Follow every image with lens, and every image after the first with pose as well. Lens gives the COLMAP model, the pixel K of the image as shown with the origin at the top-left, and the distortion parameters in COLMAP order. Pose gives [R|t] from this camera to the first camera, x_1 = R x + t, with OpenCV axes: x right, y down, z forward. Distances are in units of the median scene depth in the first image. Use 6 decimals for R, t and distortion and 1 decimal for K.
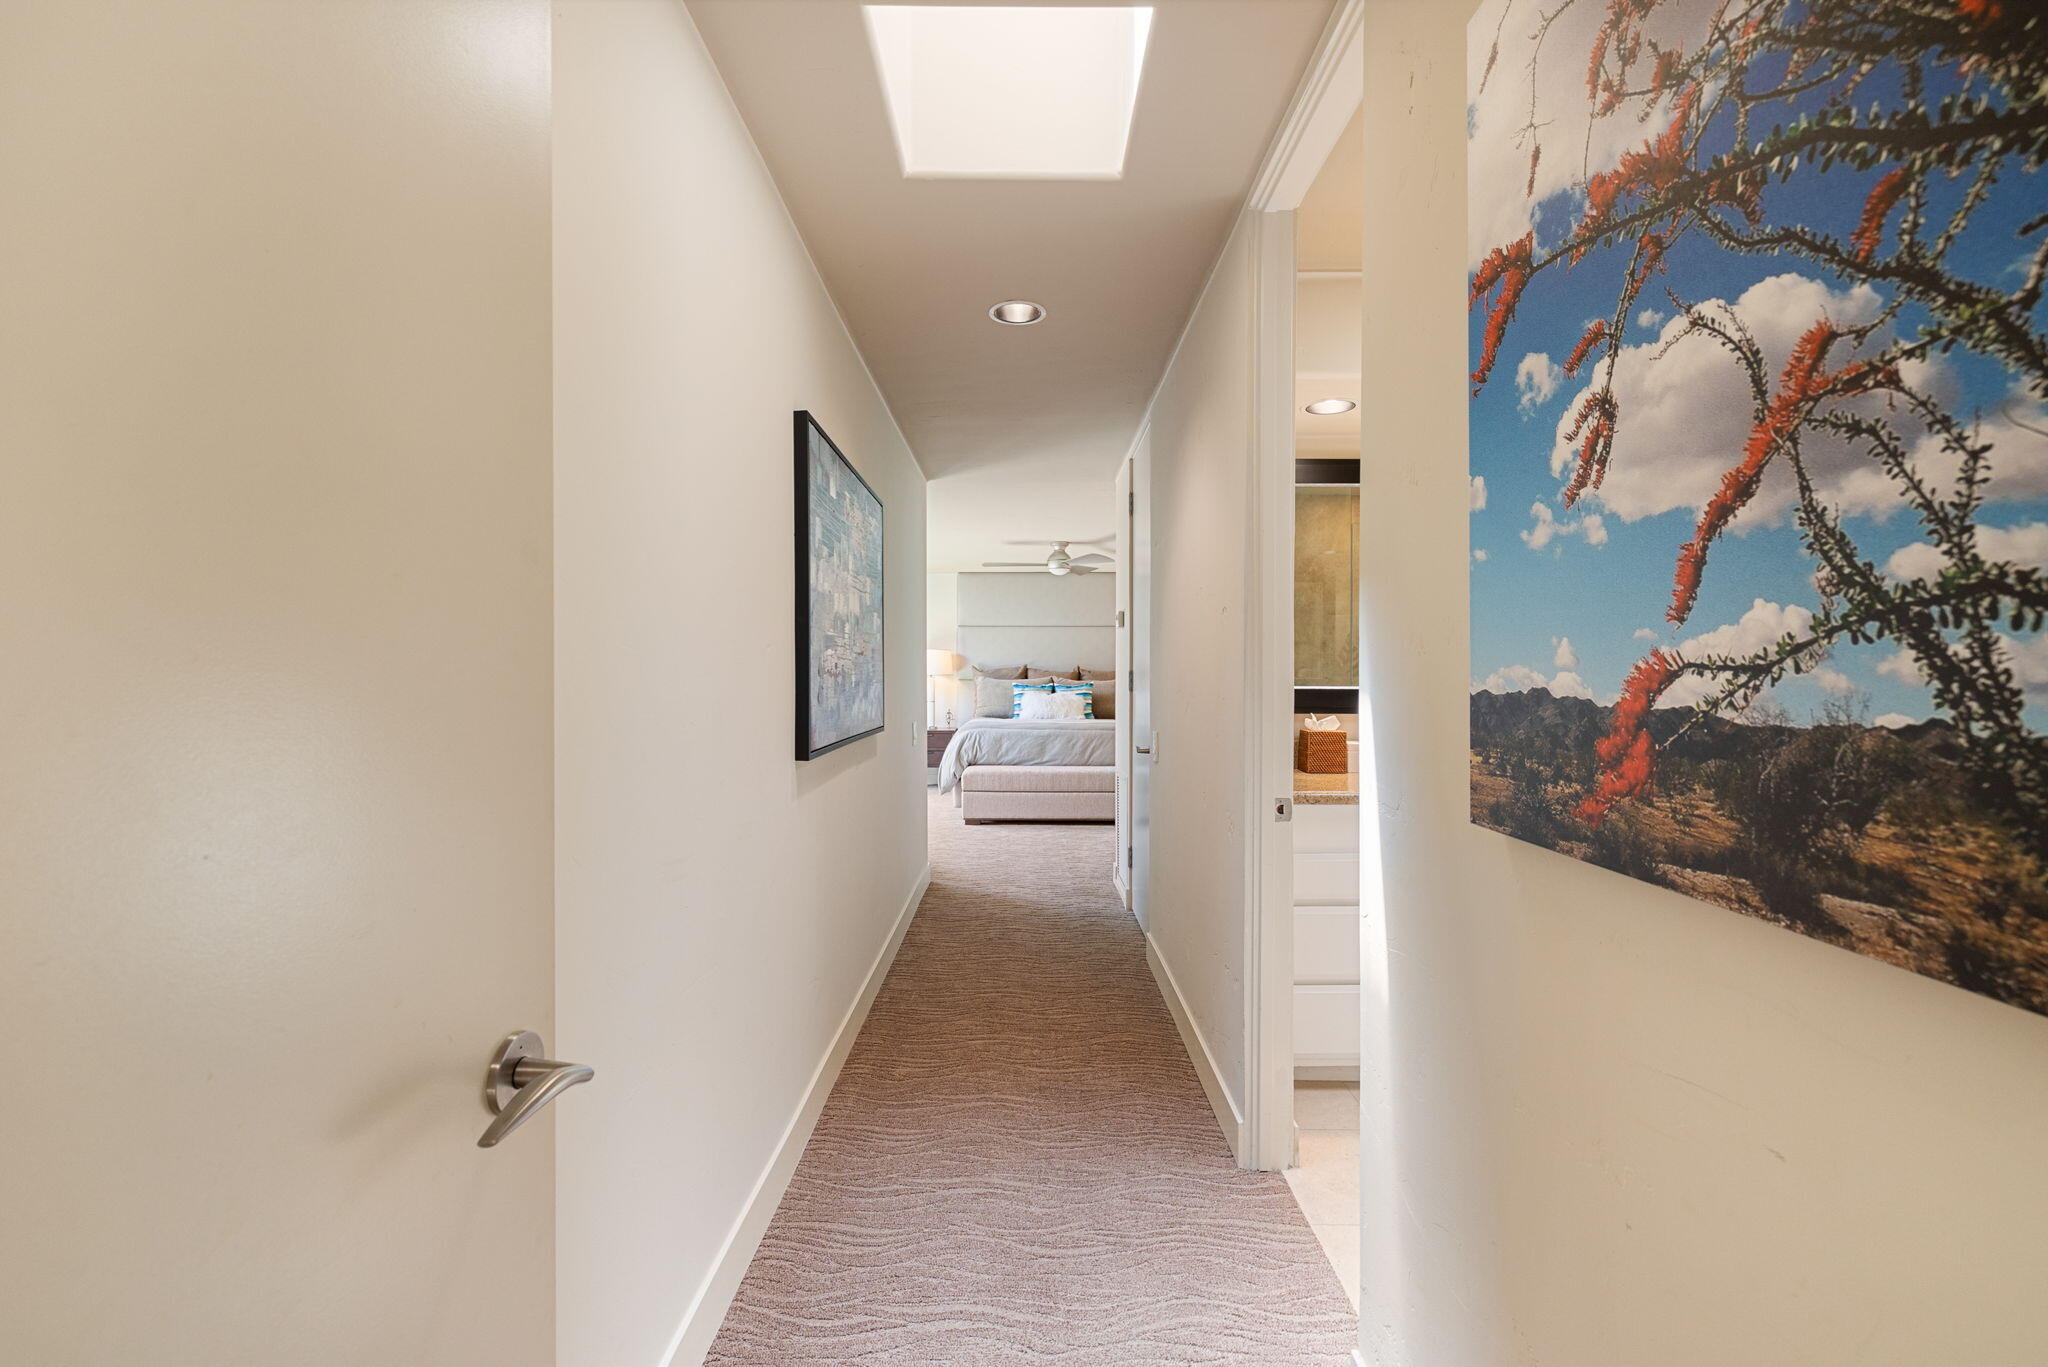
lens RADIAL K [[871.9, 0, 1023.4], [0, 871.9, 663.3], [0, 0, 1]] dist [0.000202, 0.000059]
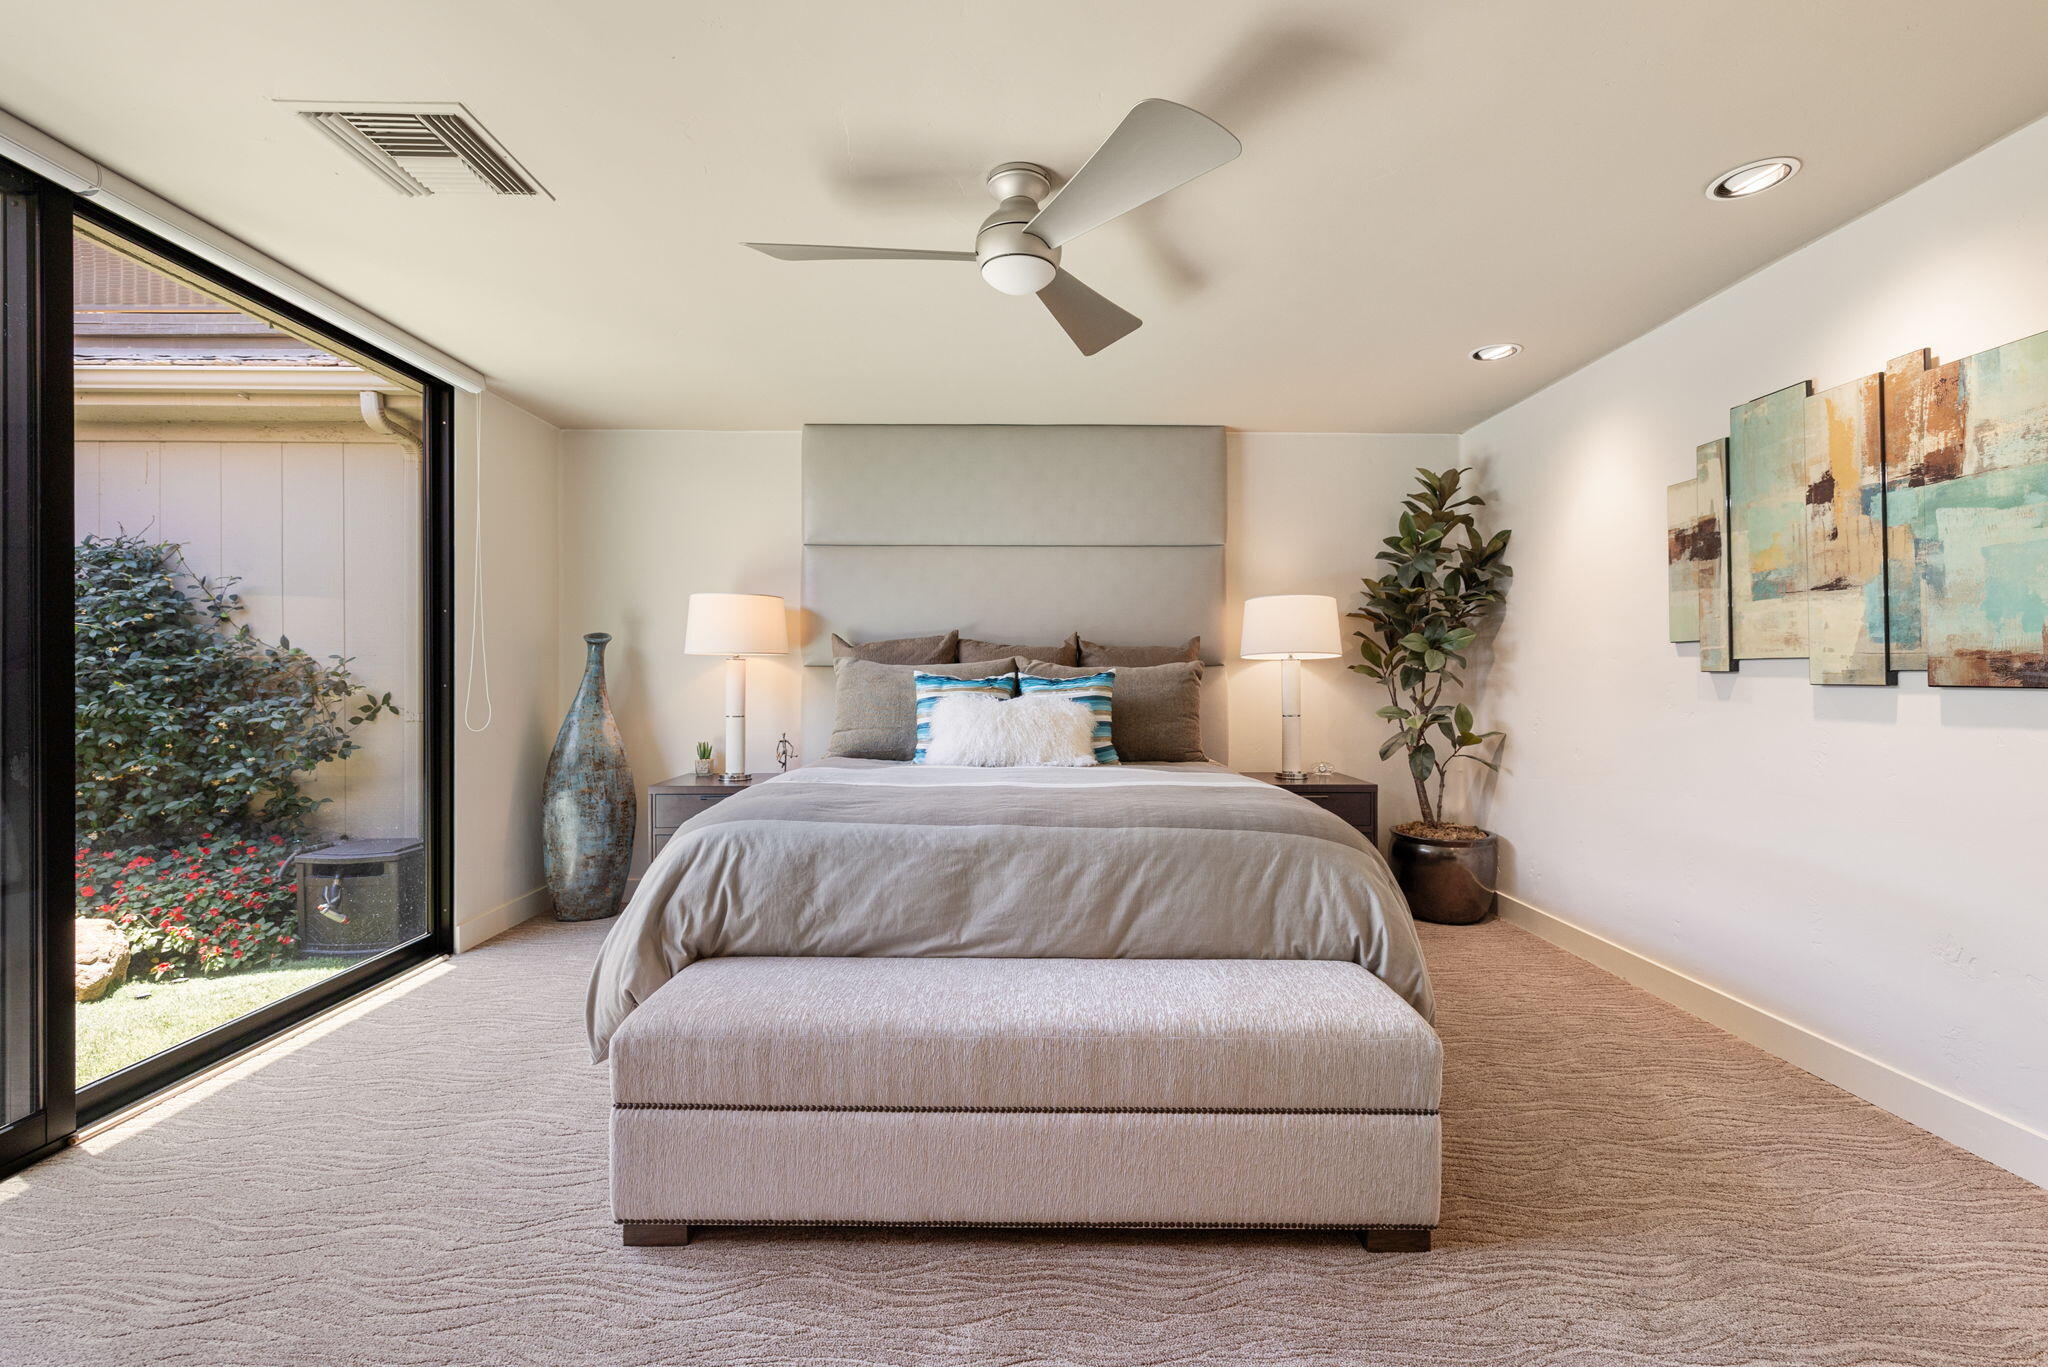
lens RADIAL K [[871.9, 0, 1023.4], [0, 871.9, 663.3], [0, 0, 1]] dist [0.000202, 0.000059]
pose [[0.999898, -0.001659, 0.014195, 0.033284], [0.001669, 0.999998, -0.000733, 0.019586], [-0.014194, 0.000757, 0.999899, 0.614521]]
